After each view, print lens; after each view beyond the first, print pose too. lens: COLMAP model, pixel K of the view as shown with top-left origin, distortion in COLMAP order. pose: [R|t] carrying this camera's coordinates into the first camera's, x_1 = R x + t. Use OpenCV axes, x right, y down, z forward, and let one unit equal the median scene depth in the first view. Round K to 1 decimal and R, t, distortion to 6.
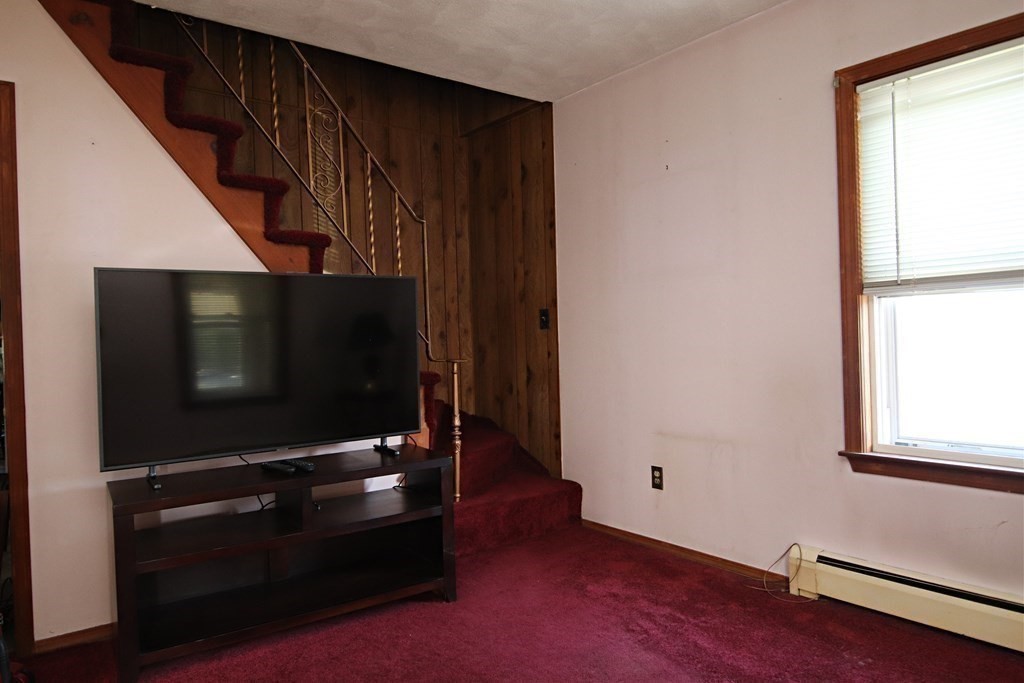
lens RADIAL K [[656.1, 0, 512.0], [0, 656.1, 341.5], [0, 0, 1]] dist [0.000590, -0.000535]
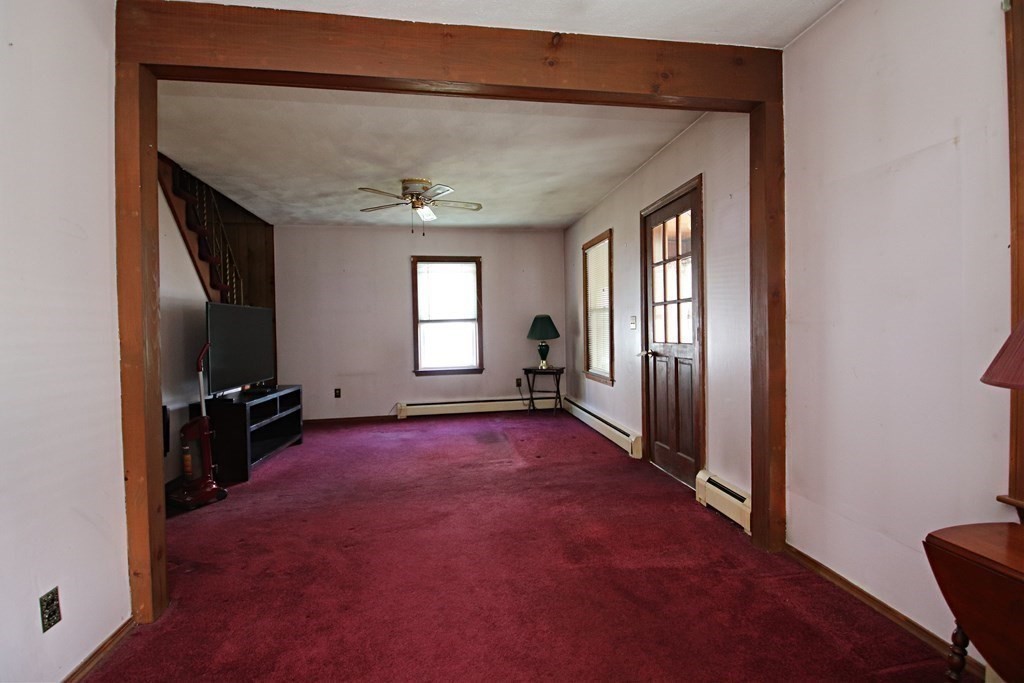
lens RADIAL K [[472.2, 0, 514.1], [0, 472.2, 333.9], [0, 0, 1]] dist [0.000373, -0.019679]
pose [[0.466244, 0.010667, 0.884592, -1.363470], [0.014119, 0.999710, -0.019497, 0.035832], [-0.884543, 0.021580, 0.465959, -0.557342]]
